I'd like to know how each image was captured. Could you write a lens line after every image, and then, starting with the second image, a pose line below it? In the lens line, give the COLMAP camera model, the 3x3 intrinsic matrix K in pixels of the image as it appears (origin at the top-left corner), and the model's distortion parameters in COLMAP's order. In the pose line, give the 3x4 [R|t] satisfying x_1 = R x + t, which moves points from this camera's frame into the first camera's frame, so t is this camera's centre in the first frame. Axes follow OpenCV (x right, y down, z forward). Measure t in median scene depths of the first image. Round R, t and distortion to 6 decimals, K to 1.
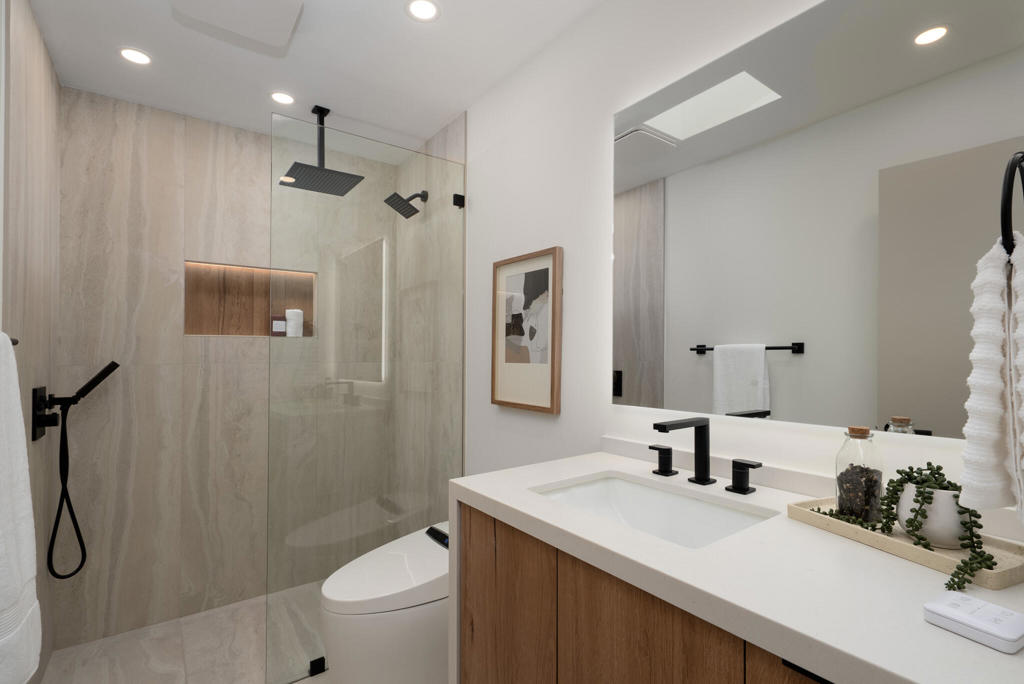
lens RADIAL K [[441.4, 0, 512.0], [0, 441.4, 342.0], [0, 0, 1]] dist [0.001666, 0.000692]
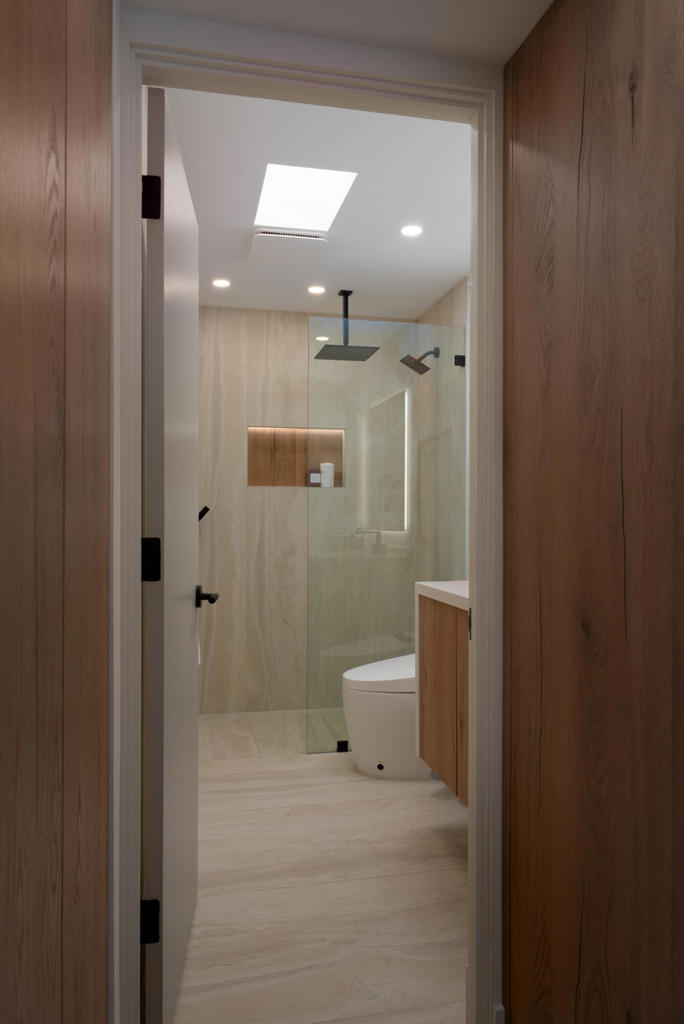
lens RADIAL K [[717.6, 0, 342.0], [0, 717.6, 512.0], [0, 0, 1]] dist [-0.000182, 0.000002]
pose [[0.899421, 0.005867, -0.437043, 0.364750], [0.004419, 0.999737, 0.022515, 0.010624], [0.437060, -0.022182, 0.899159, -0.673693]]
